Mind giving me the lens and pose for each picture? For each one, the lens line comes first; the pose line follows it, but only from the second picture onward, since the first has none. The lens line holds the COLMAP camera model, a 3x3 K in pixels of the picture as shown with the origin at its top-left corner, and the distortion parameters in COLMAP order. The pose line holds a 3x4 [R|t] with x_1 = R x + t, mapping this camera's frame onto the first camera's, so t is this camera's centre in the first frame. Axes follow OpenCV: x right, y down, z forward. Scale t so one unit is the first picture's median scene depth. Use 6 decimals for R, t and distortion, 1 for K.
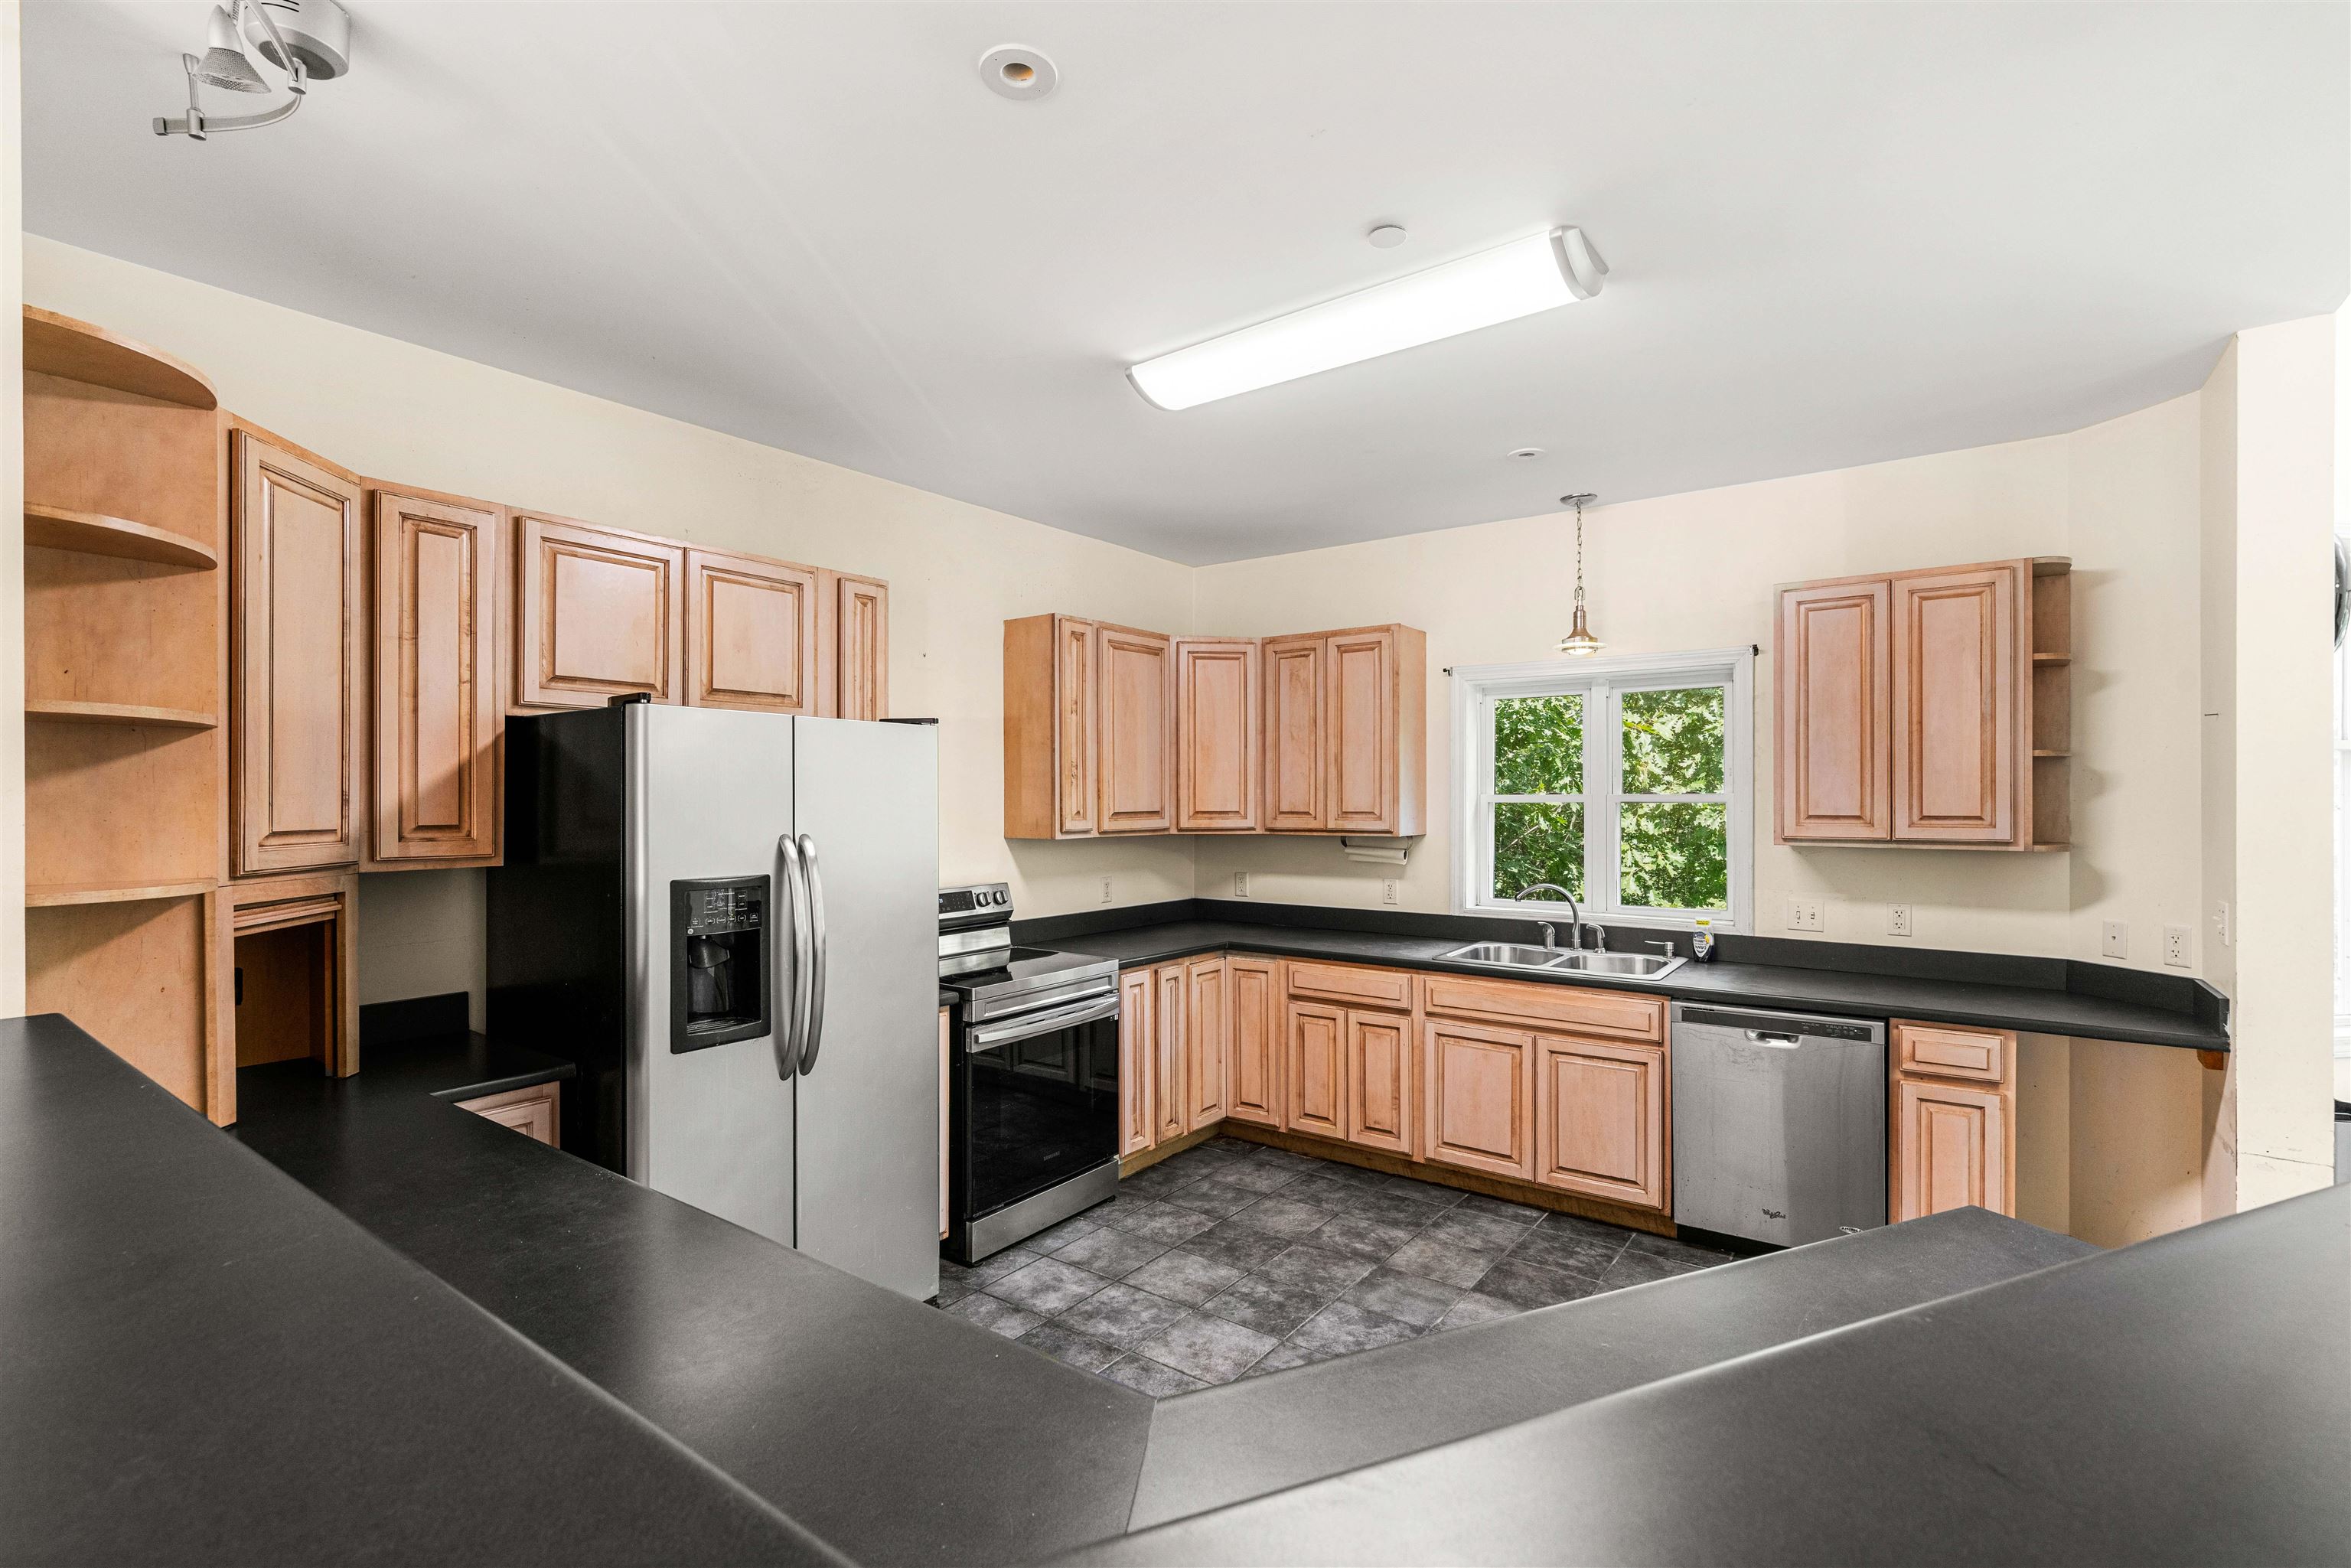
lens RADIAL K [[1064.2, 0, 1157.0], [0, 1064.2, 788.7], [0, 0, 1]] dist [-0.004741, 0.000181]
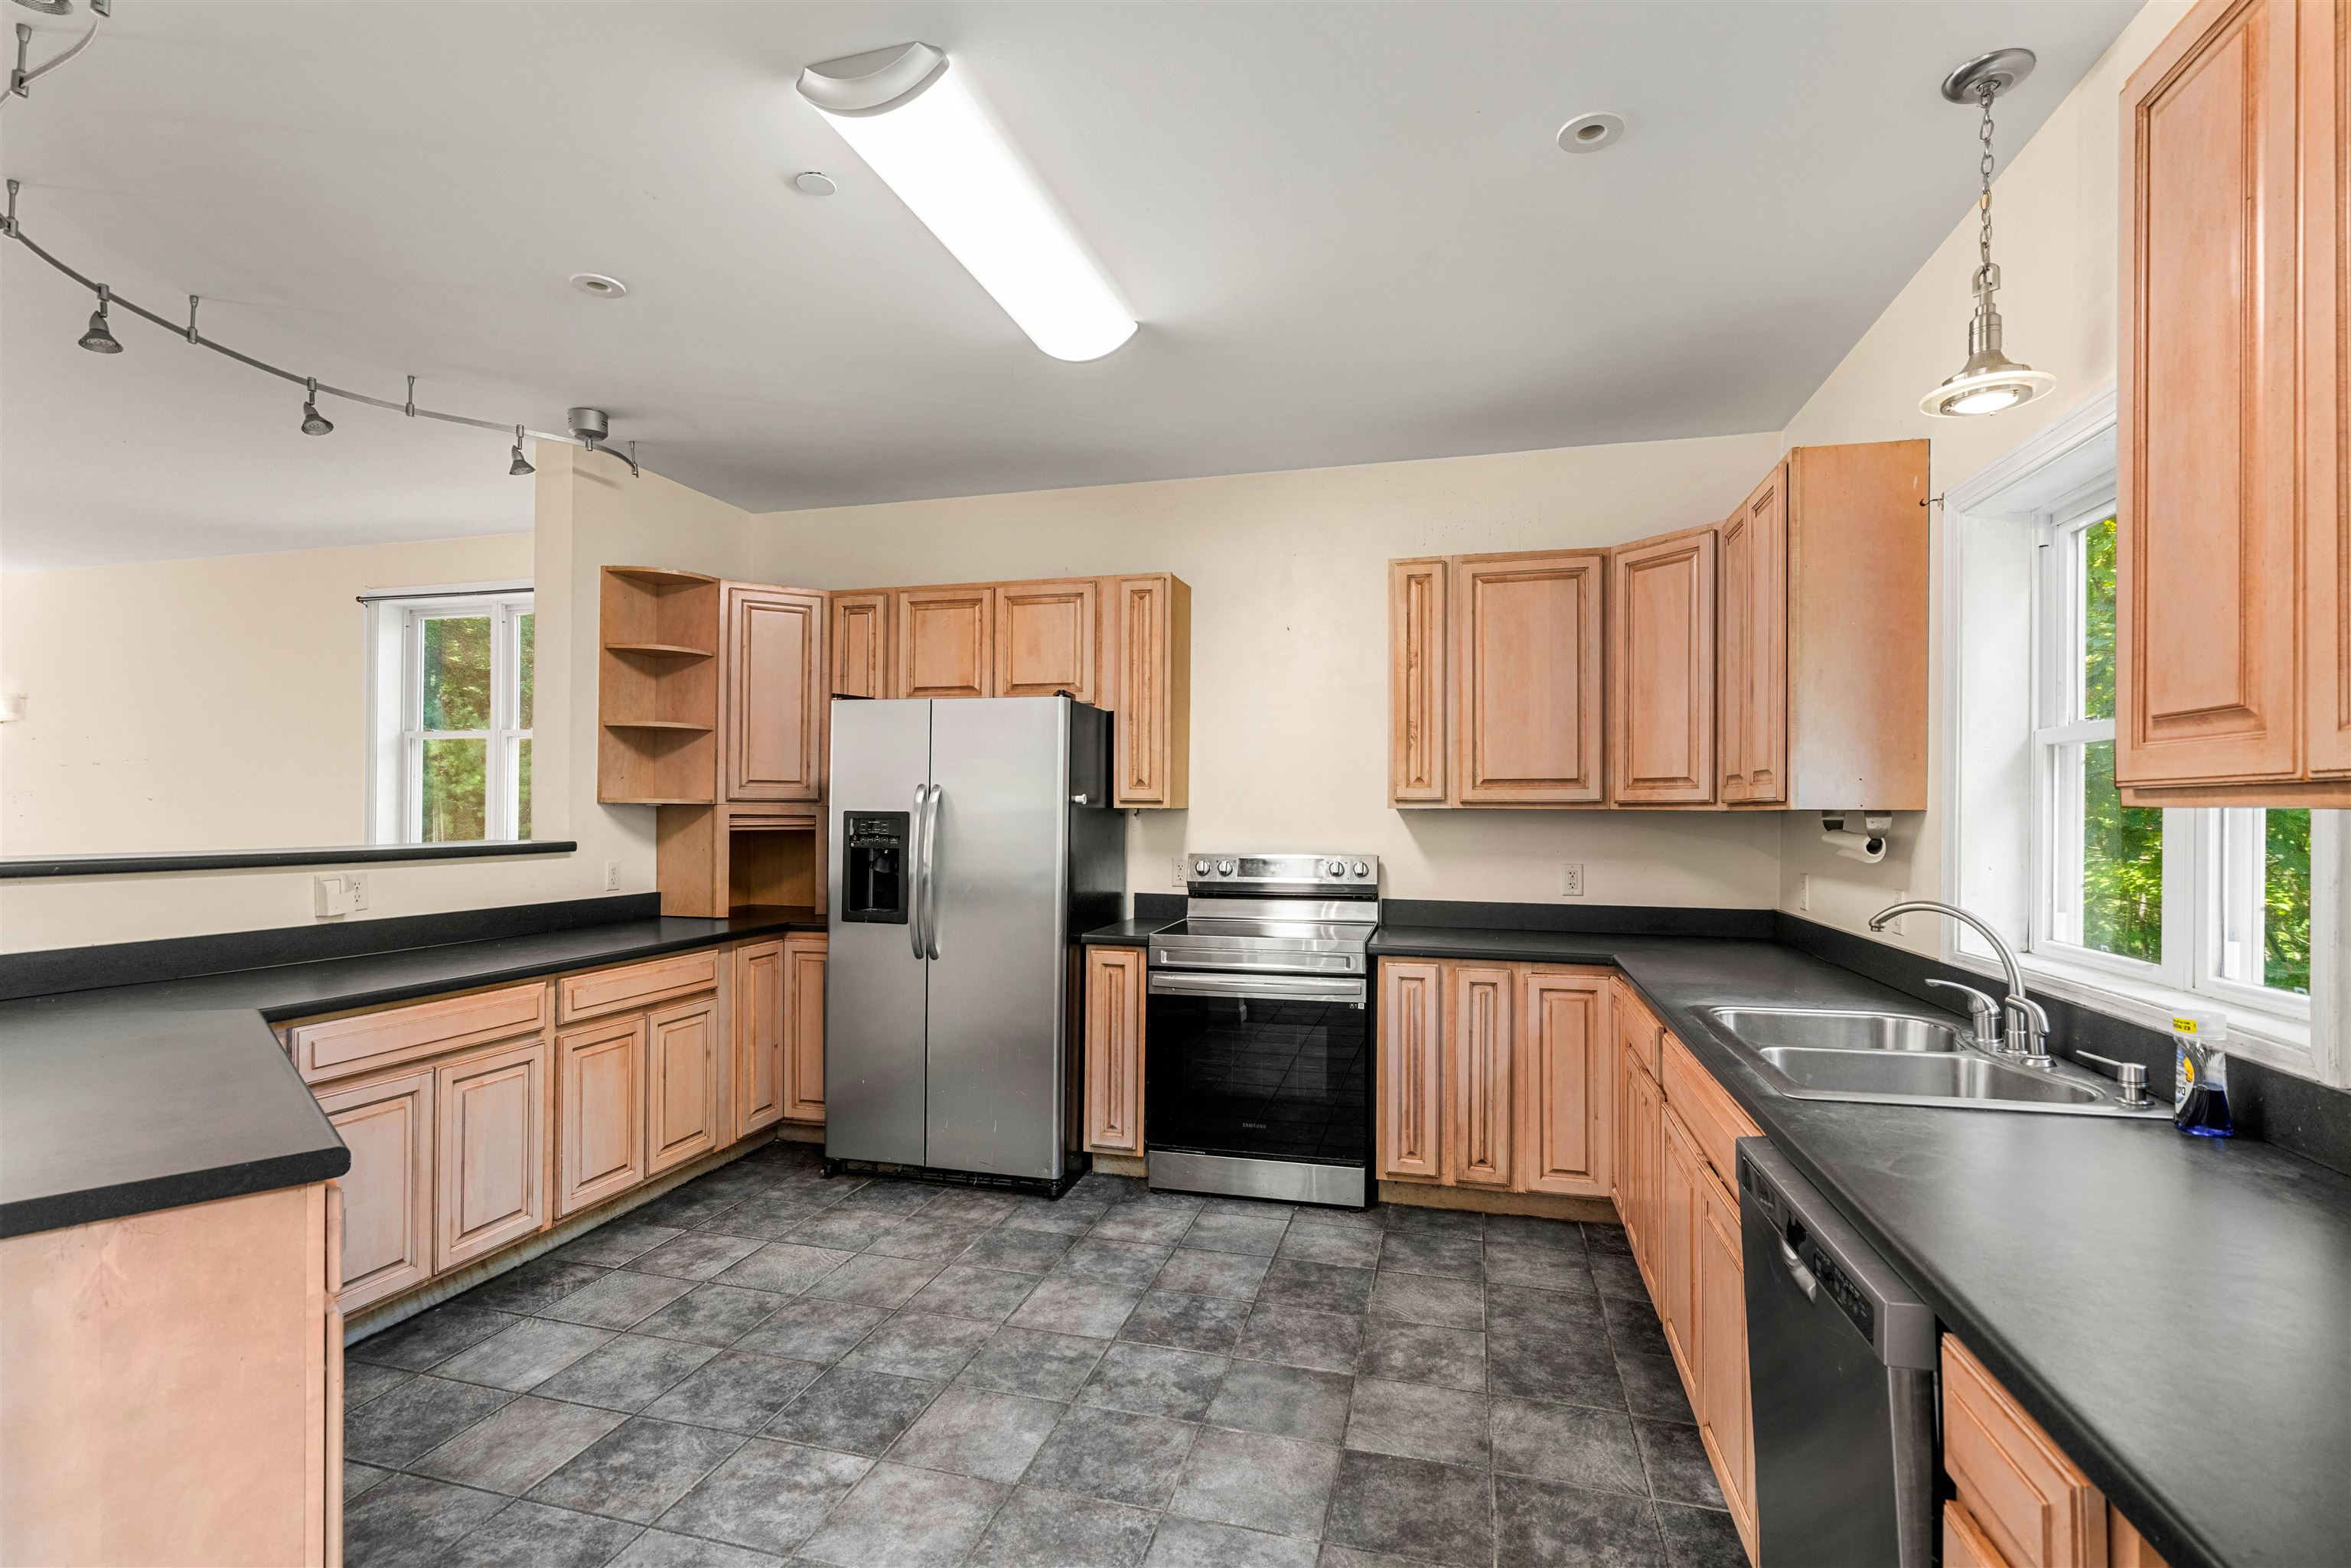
lens RADIAL K [[1064.2, 0, 1157.0], [0, 1064.2, 788.7], [0, 0, 1]] dist [-0.004741, 0.000181]
pose [[0.377157, -0.011255, -0.926081, 0.724958], [0.001806, 0.999933, -0.011417, 0.044094], [0.926148, 0.002634, 0.377152, 0.513343]]
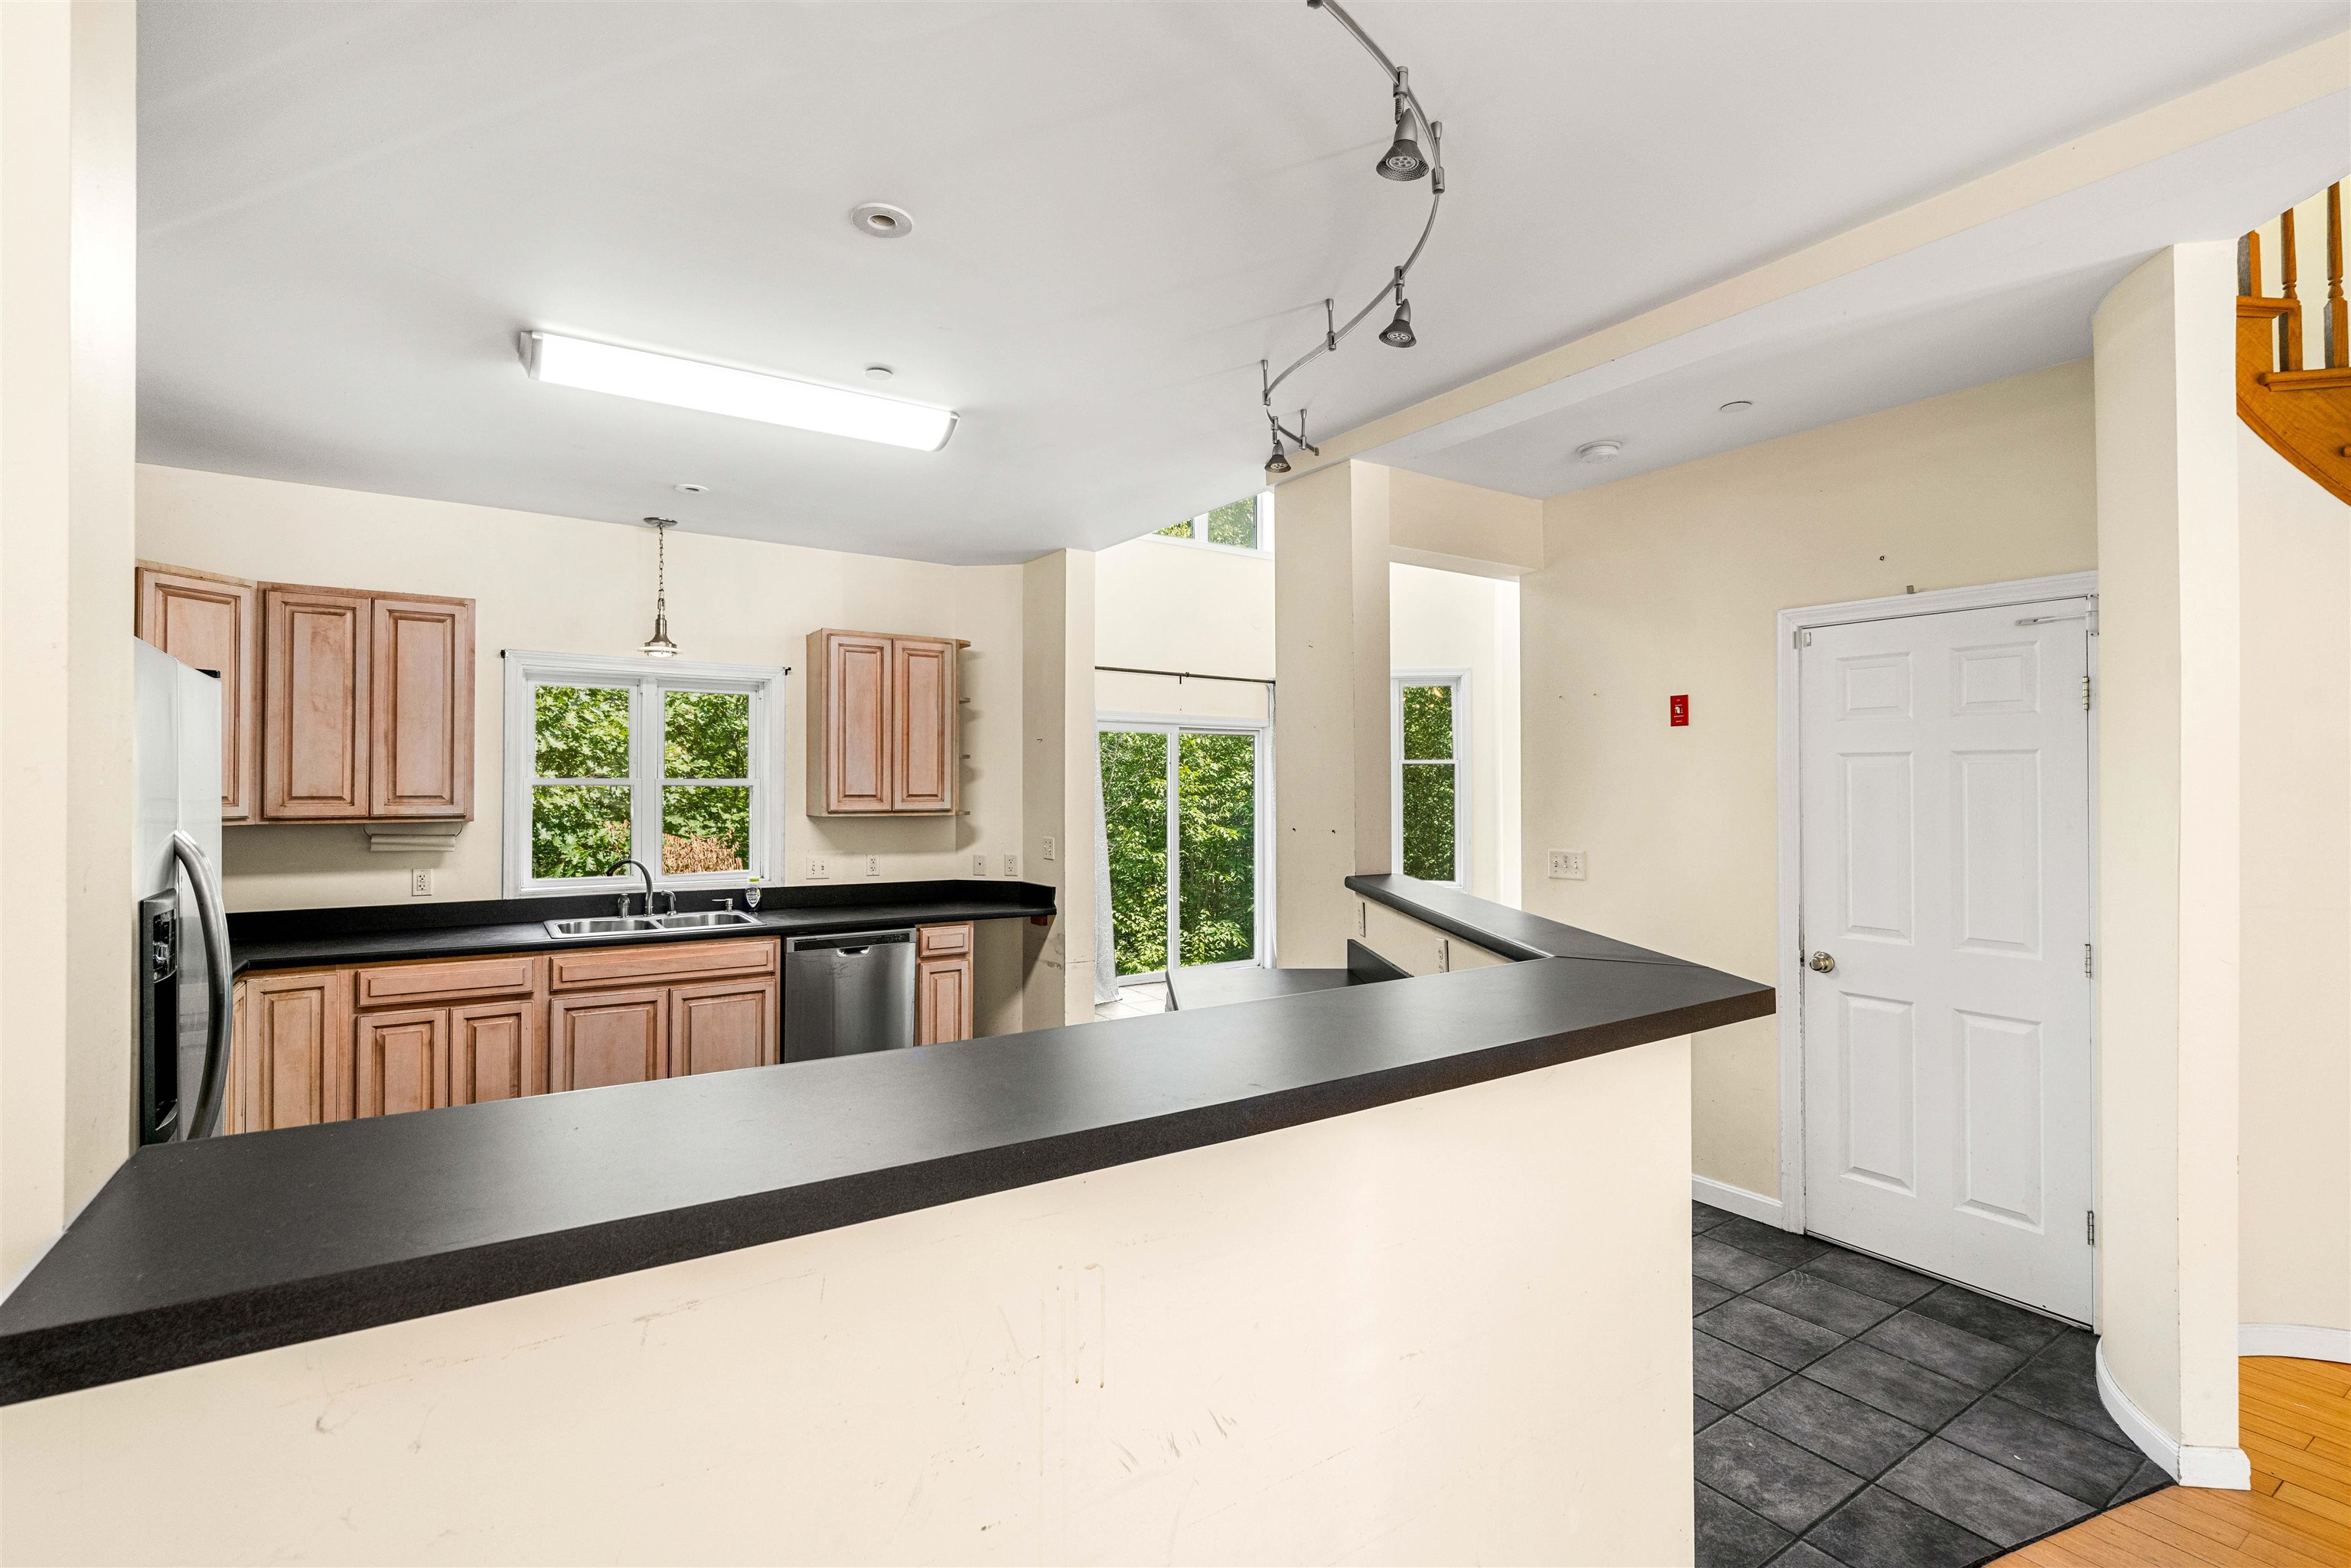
lens RADIAL K [[1064.2, 0, 1157.0], [0, 1064.2, 788.7], [0, 0, 1]] dist [-0.004741, 0.000181]
pose [[0.347300, -0.004073, 0.937745, -0.518677], [-0.013324, 0.999868, 0.009278, -0.002402], [-0.937660, -0.015717, 0.347199, 0.102677]]
